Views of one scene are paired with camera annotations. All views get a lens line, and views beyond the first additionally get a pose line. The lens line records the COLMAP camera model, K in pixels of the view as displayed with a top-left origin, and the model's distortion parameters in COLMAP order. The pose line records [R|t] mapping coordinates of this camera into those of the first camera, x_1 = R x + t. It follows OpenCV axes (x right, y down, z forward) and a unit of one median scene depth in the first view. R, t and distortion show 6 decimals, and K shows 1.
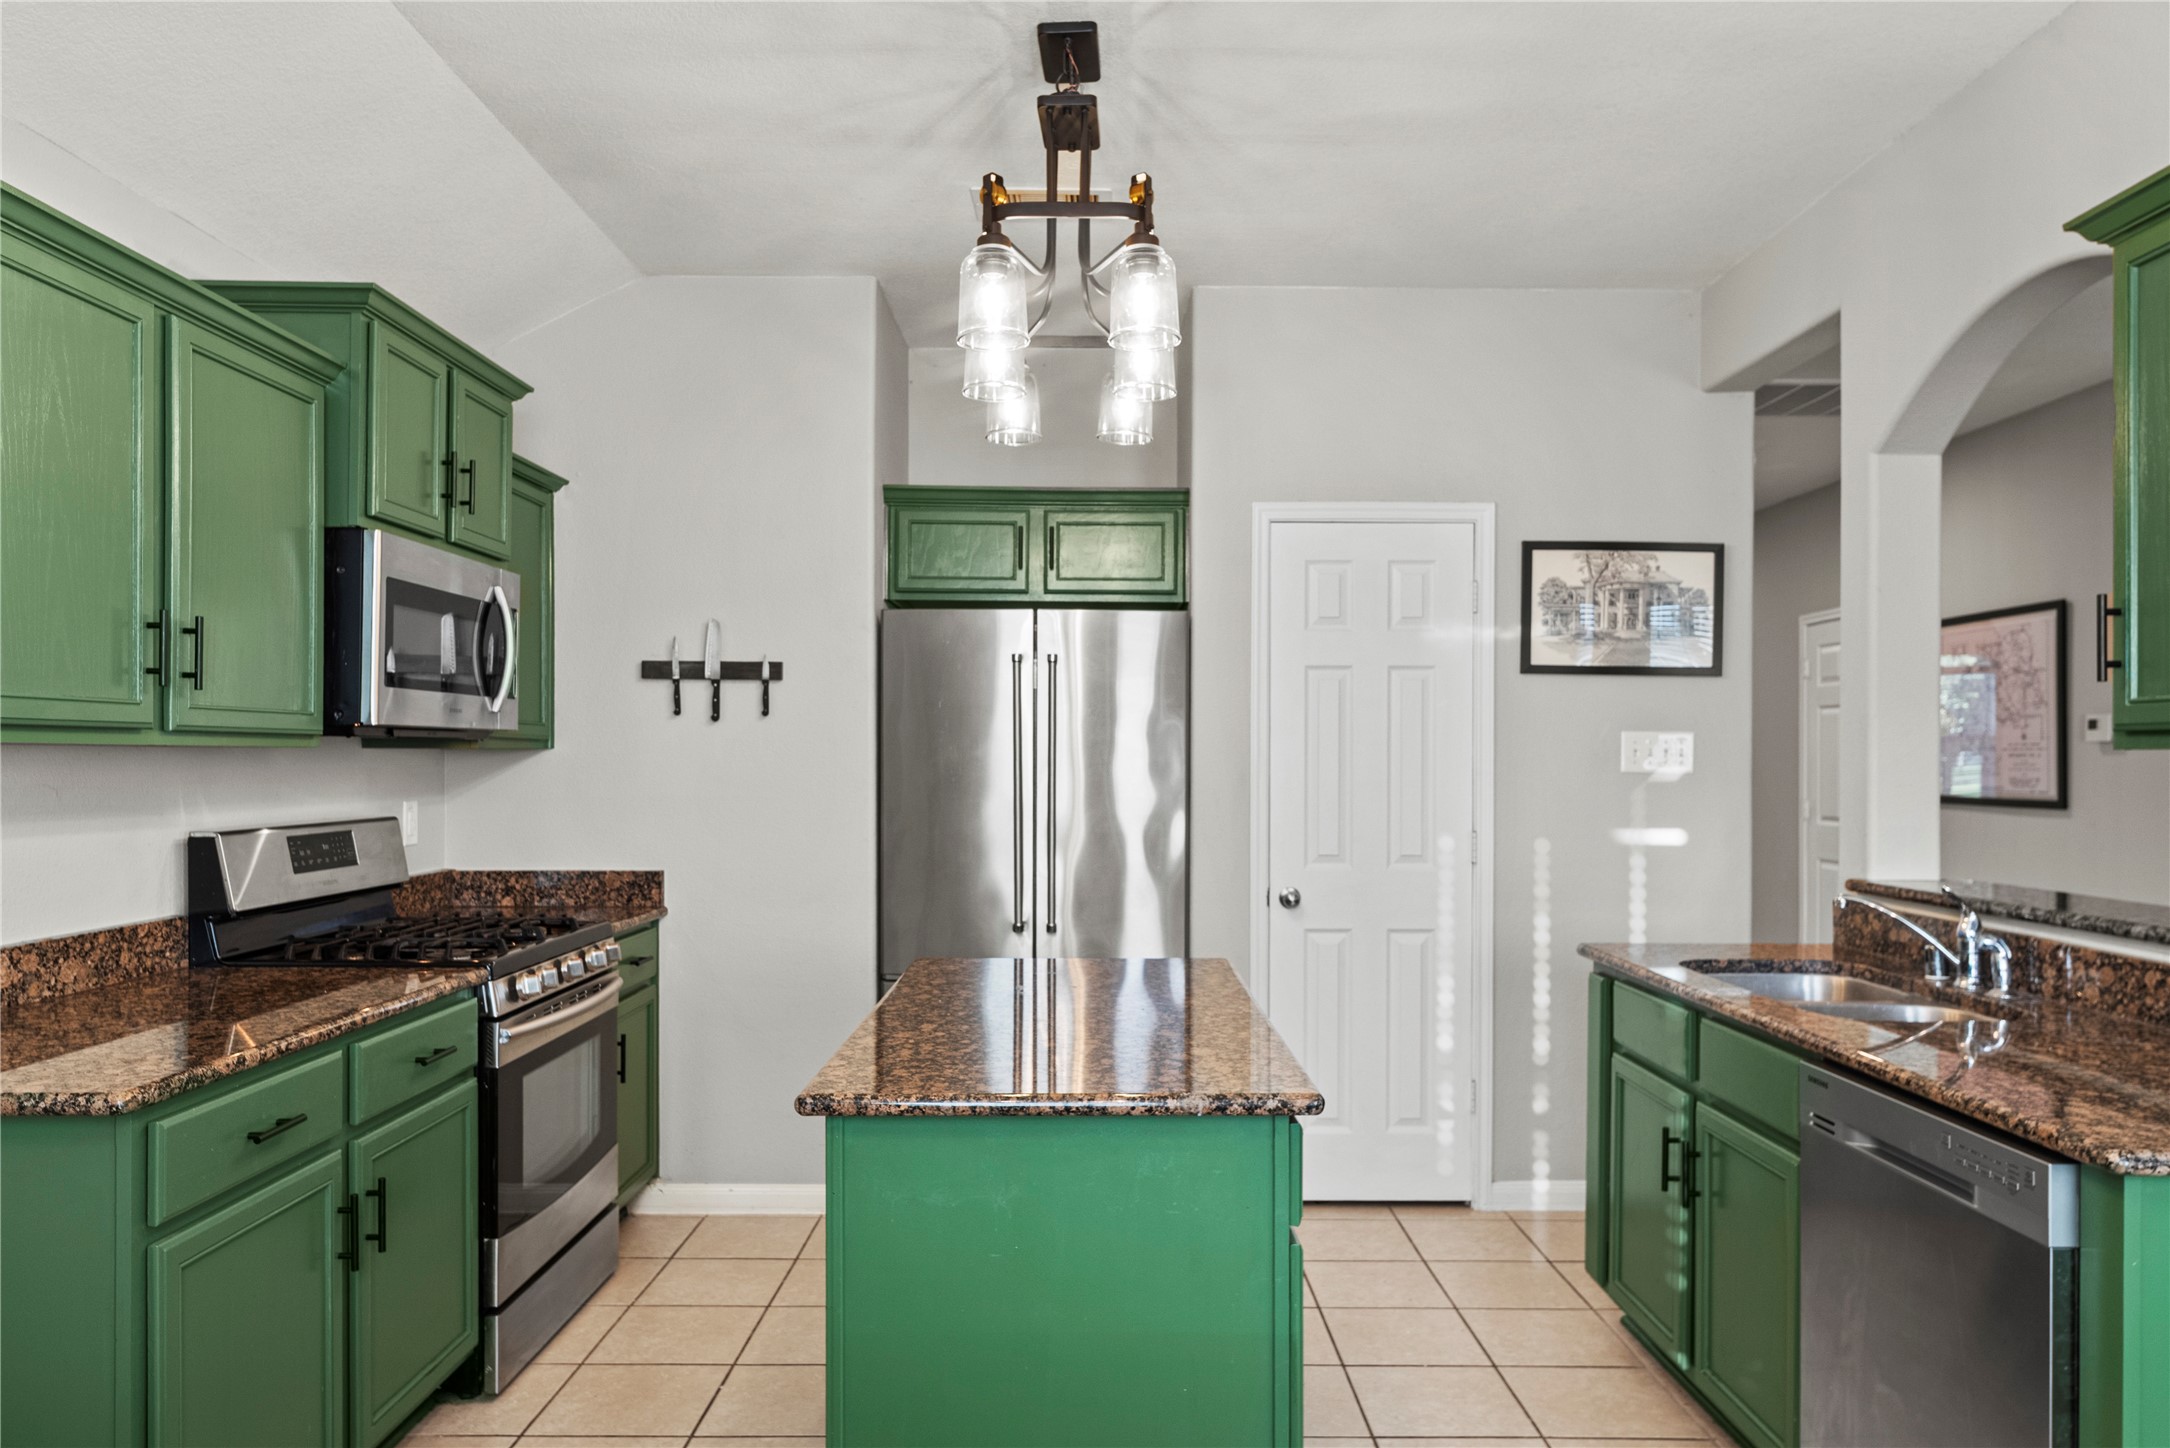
lens RADIAL K [[1452.8, 0, 1089.4], [0, 1452.8, 754.1], [0, 0, 1]] dist [-0.001597, 0.003835]
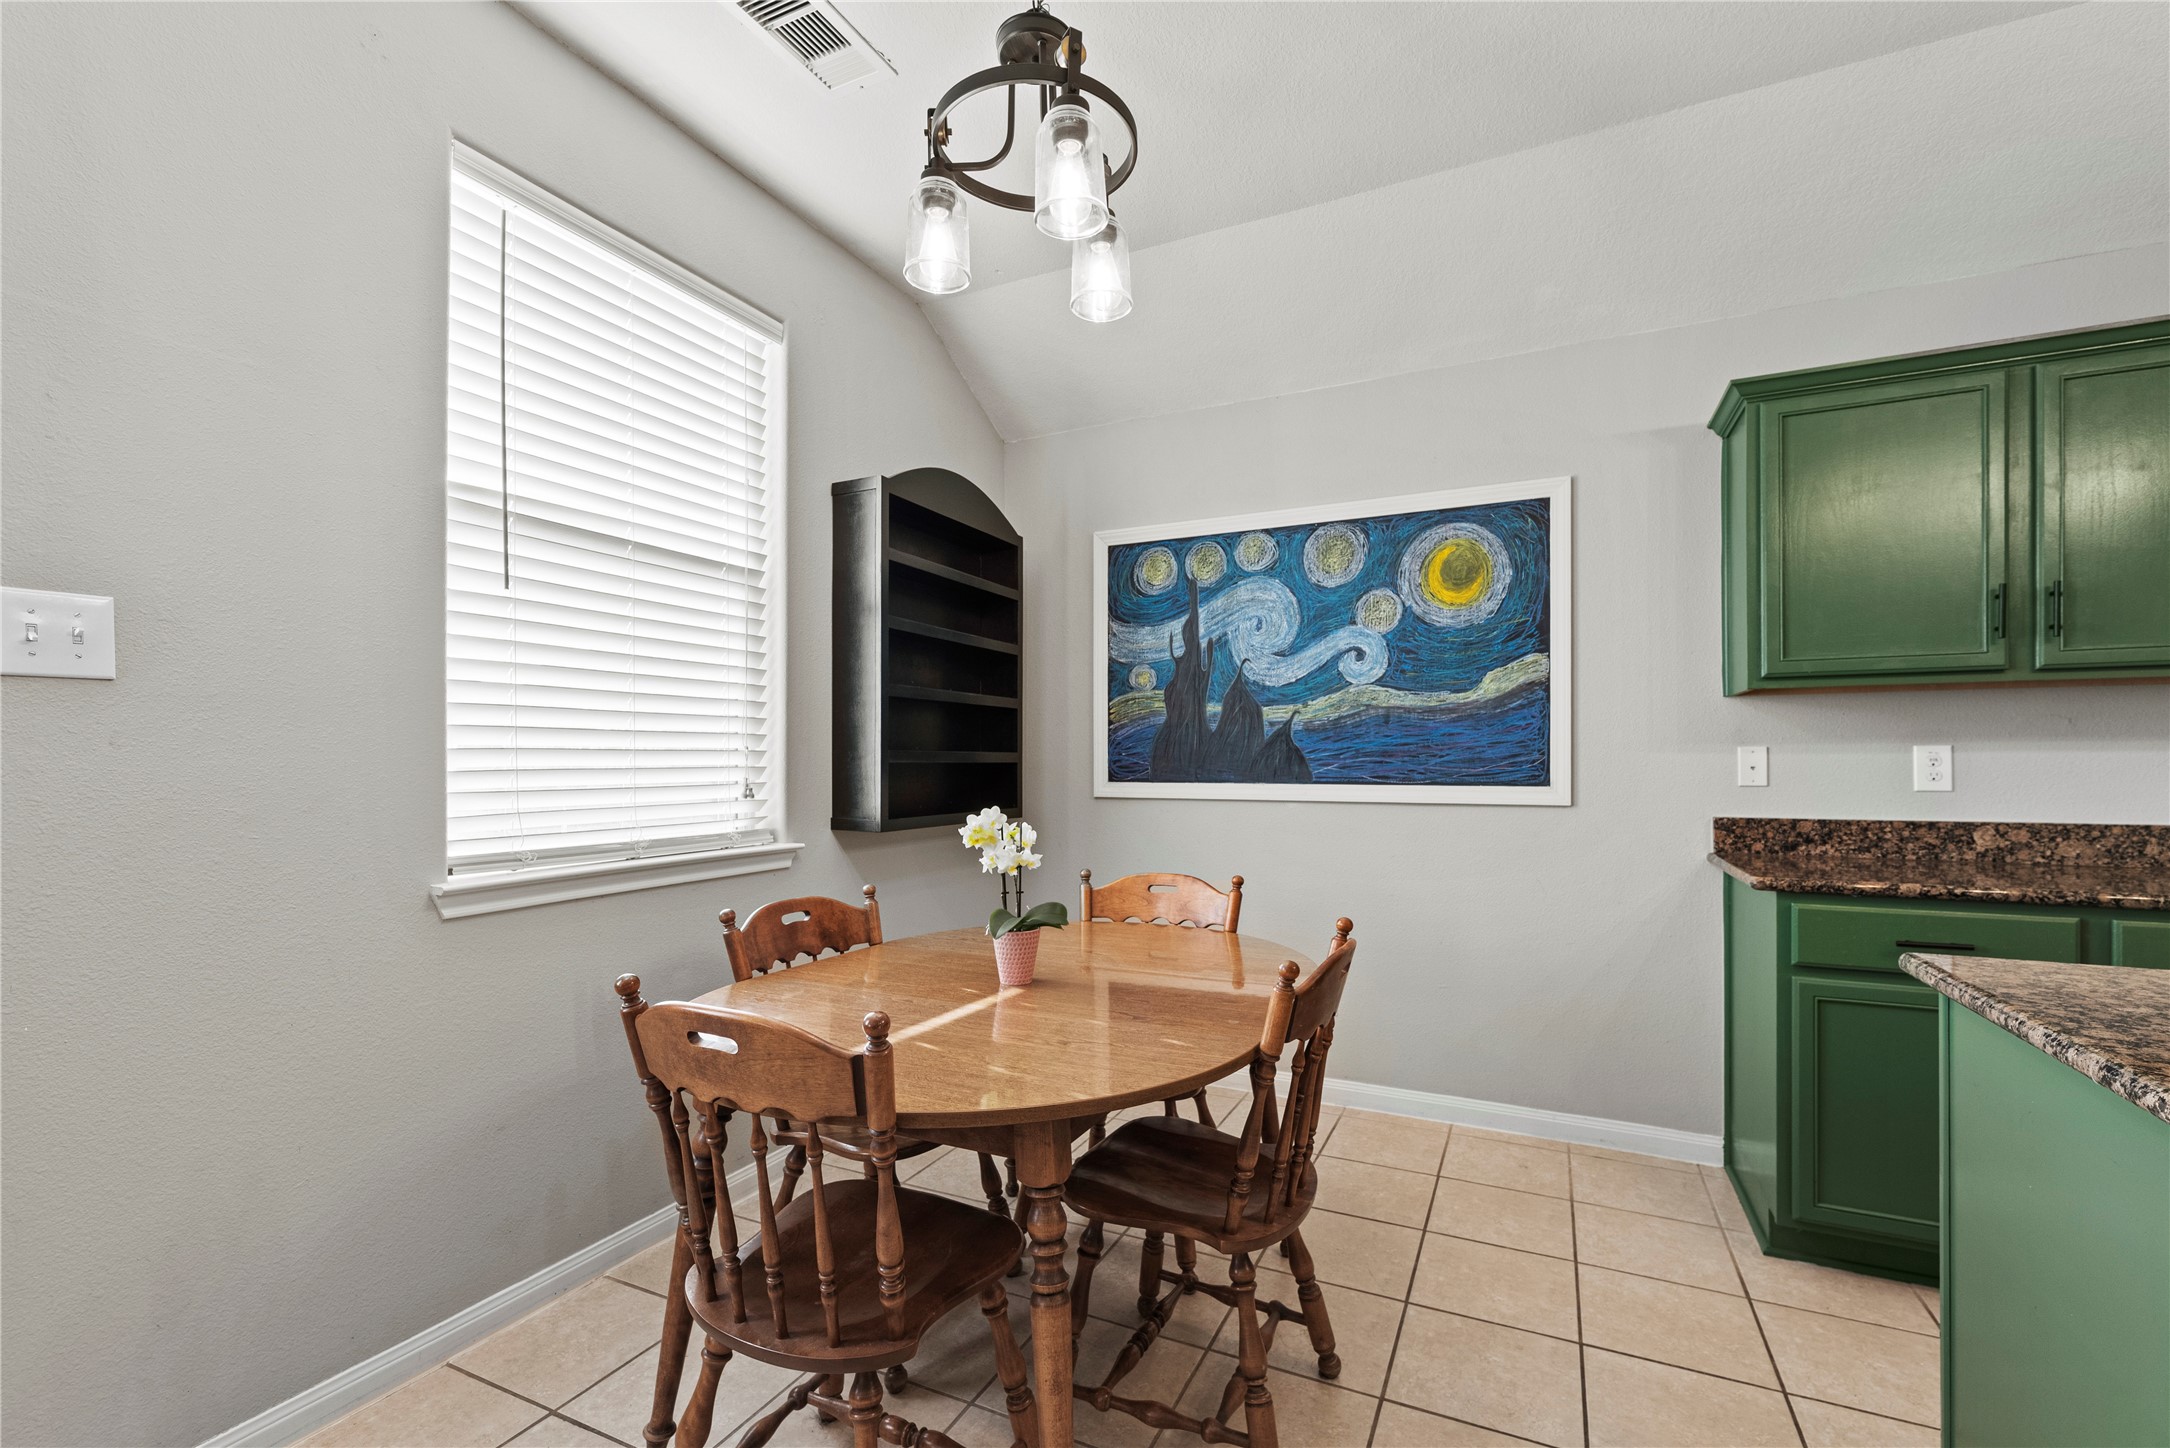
lens RADIAL K [[925.3, 0, 1109.4], [0, 925.3, 763.0], [0, 0, 1]] dist [-0.001197, -0.000116]
pose [[-0.428902, -0.001720, -0.903349, 0.309780], [0.002187, 0.999993, -0.002943, 0.042801], [0.903348, -0.003238, -0.428895, 0.345761]]
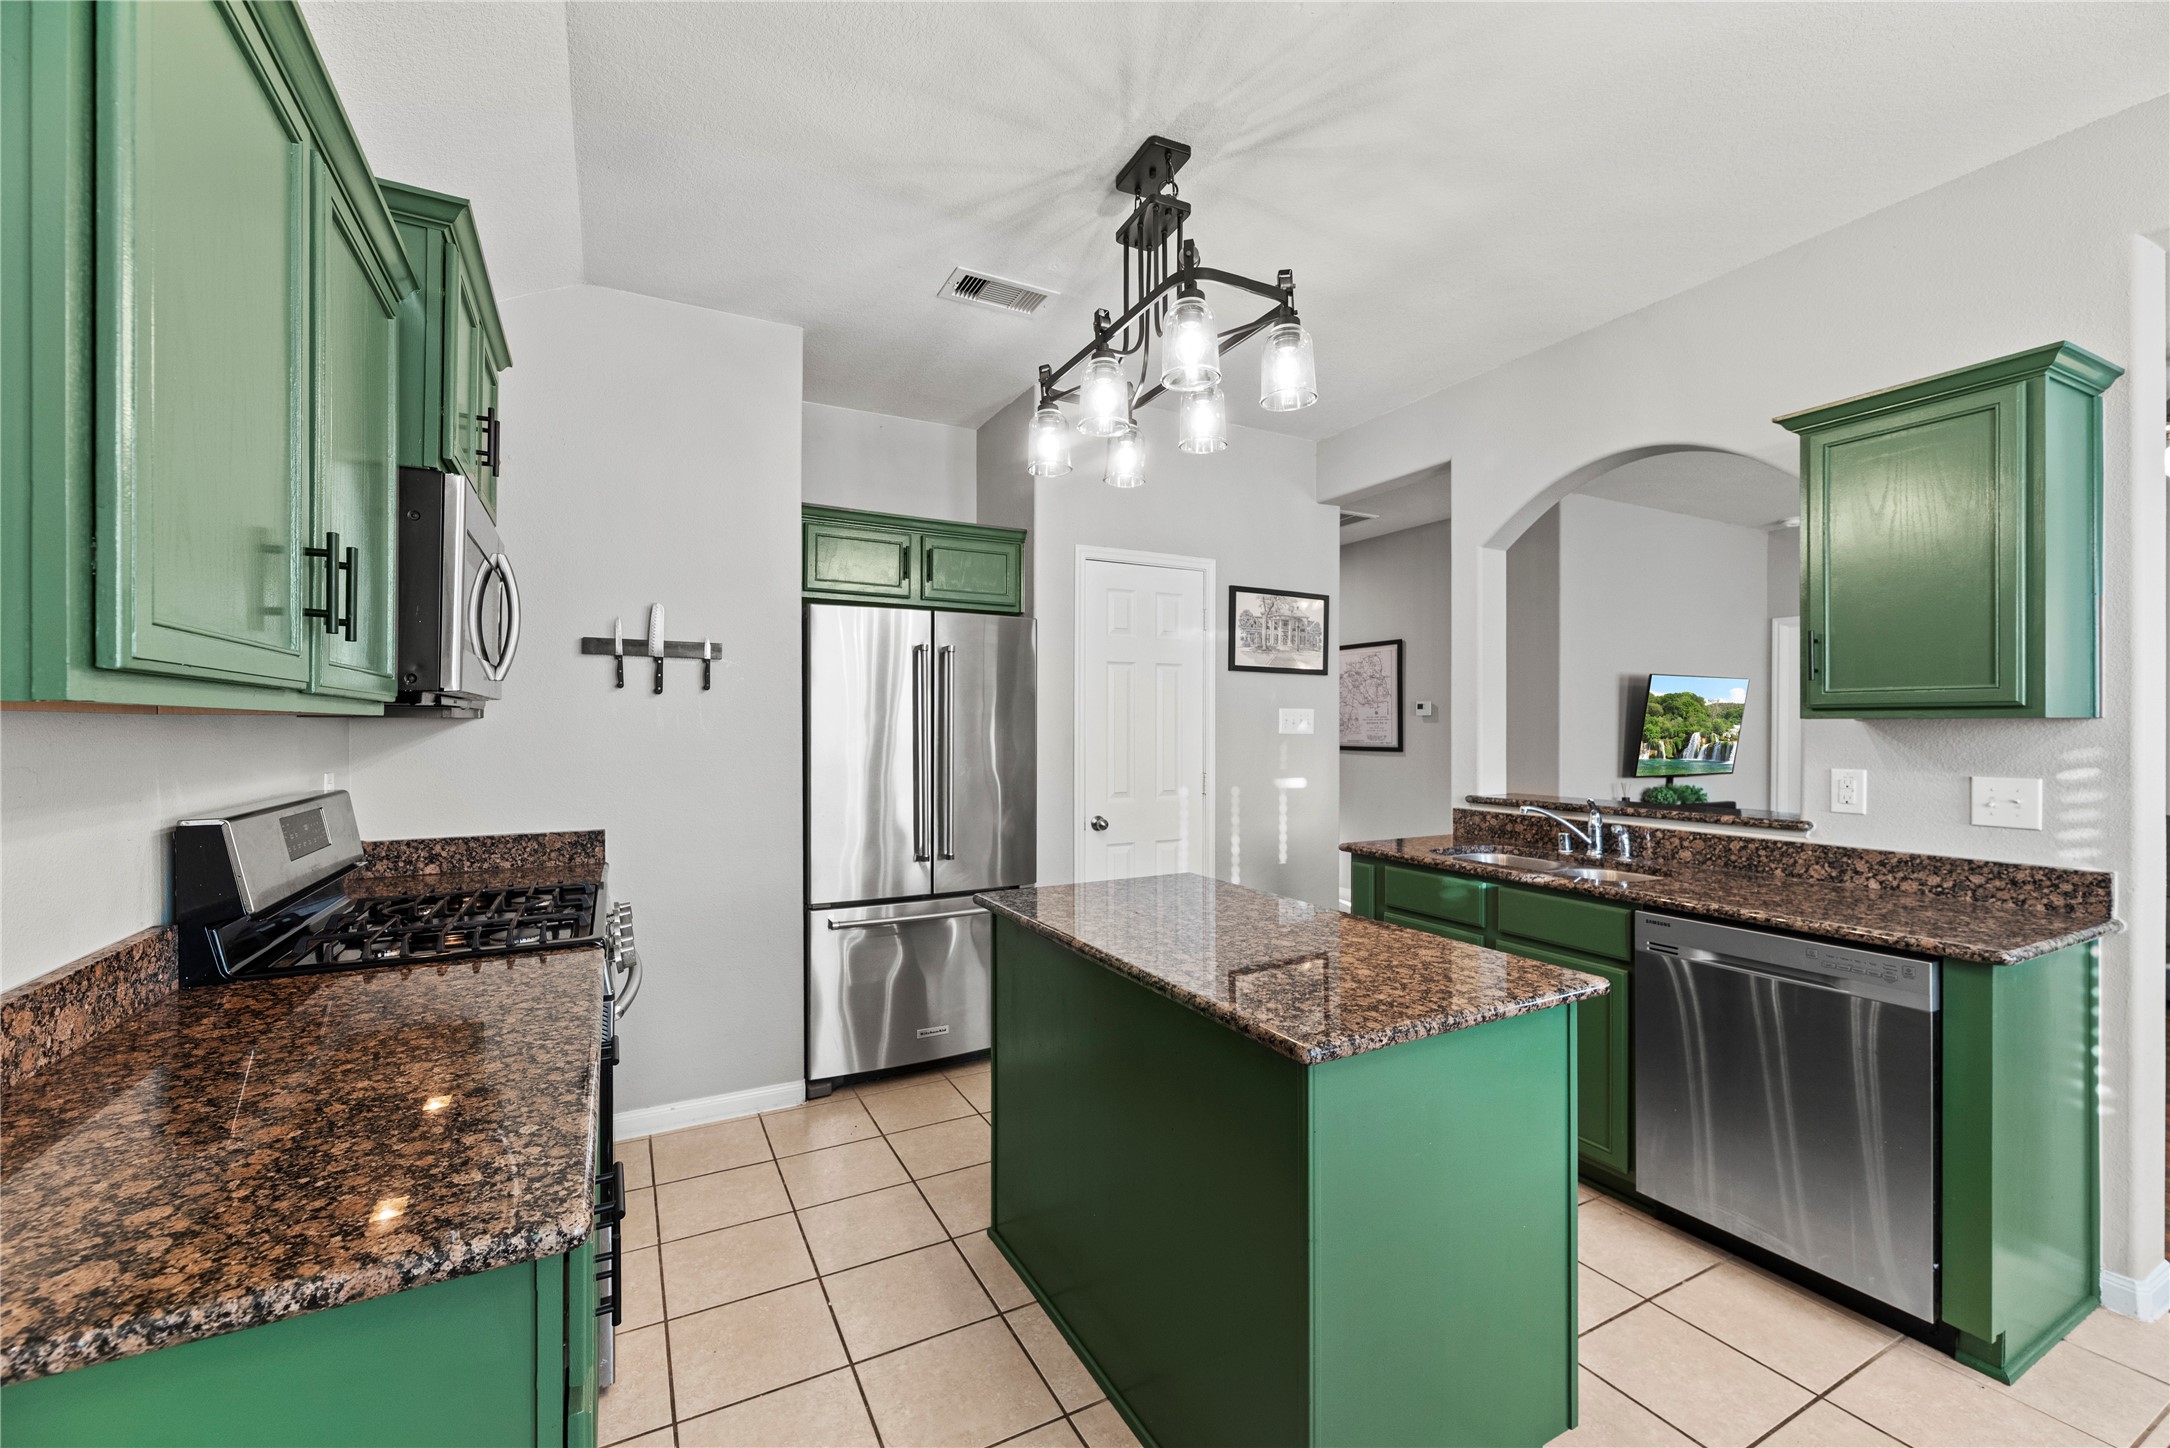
lens RADIAL K [[900.1, 0, 1094.0], [0, 900.1, 722.1], [0, 0, 1]] dist [0.000689, 0.000400]
pose [[0.878691, -0.000825, 0.477390, -0.294134], [0.001387, 0.999999, -0.000825, 0.000242], [-0.477389, 0.001387, 0.878691, 0.227874]]
